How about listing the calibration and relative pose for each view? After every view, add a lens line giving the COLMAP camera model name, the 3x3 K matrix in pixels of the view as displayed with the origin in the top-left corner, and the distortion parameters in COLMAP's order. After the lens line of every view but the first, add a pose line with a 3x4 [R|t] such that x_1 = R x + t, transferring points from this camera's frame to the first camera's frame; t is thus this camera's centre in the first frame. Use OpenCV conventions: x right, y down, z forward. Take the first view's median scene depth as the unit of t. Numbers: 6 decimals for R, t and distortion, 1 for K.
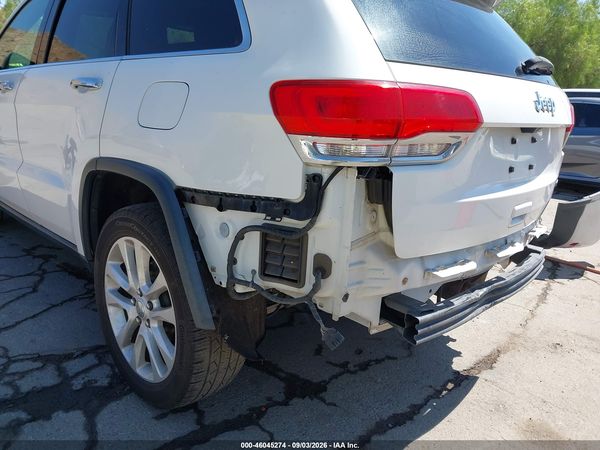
lens RADIAL K [[474.0, 0, 300.0], [0, 474.0, 225.0], [0, 0, 1]] dist [0.005390, -0.004497]
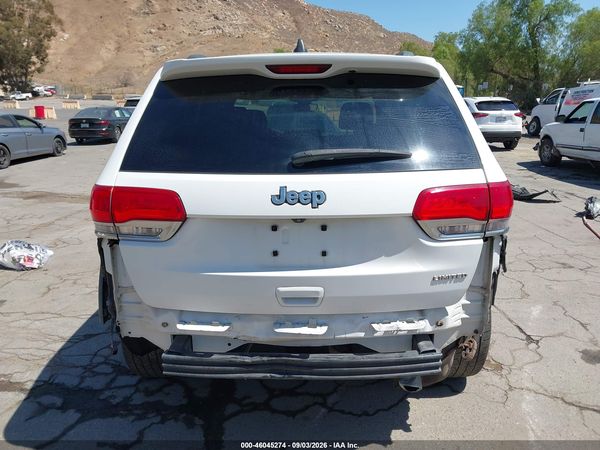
lens RADIAL K [[474.0, 0, 300.0], [0, 474.0, 225.0], [0, 0, 1]] dist [0.005390, -0.004497]
pose [[0.687011, 0.107829, -0.718602, 1.460913], [-0.137421, 0.990363, 0.017228, -0.242198], [0.713535, 0.086915, 0.695208, 0.330486]]
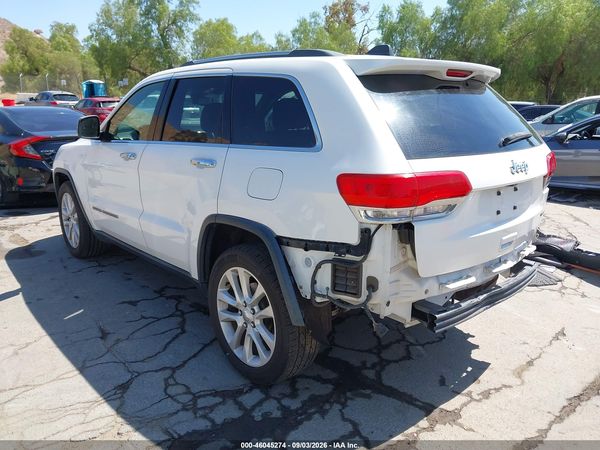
lens RADIAL K [[474.0, 0, 300.0], [0, 474.0, 225.0], [0, 0, 1]] dist [0.005390, -0.004497]
pose [[0.996893, -0.037886, -0.069052, -0.072806], [0.037005, 0.999217, -0.013994, -0.092307], [0.069529, 0.011396, 0.997515, -0.568104]]
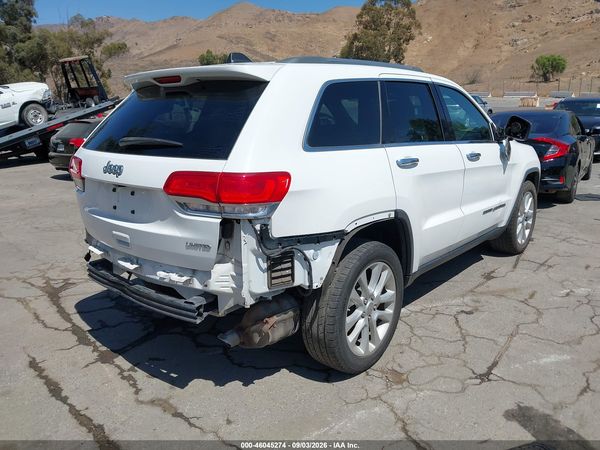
lens RADIAL K [[474.0, 0, 300.0], [0, 474.0, 225.0], [0, 0, 1]] dist [0.005390, -0.004497]
pose [[0.074588, 0.176096, -0.981543, 2.414805], [-0.241122, 0.958263, 0.153597, -0.531599], [0.967624, 0.225215, 0.113936, 1.679680]]
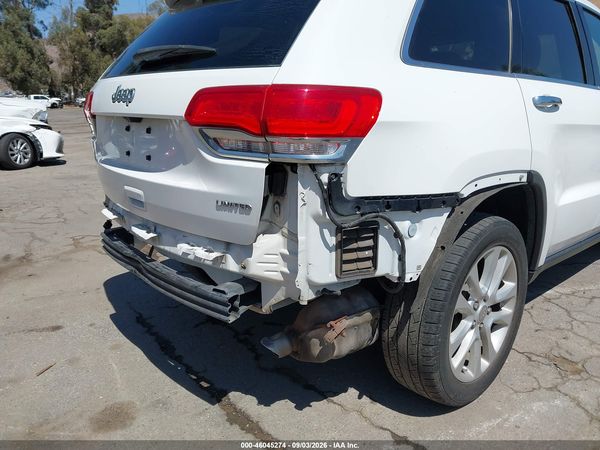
lens RADIAL K [[480.3, 0, 300.0], [0, 480.3, 225.0], [0, 0, 1]] dist [0.002094, -0.005017]
pose [[-0.068833, 0.191818, -0.979014, 1.864083], [-0.257802, 0.944589, 0.203198, -0.347114], [0.963743, 0.266378, -0.015568, 1.717003]]
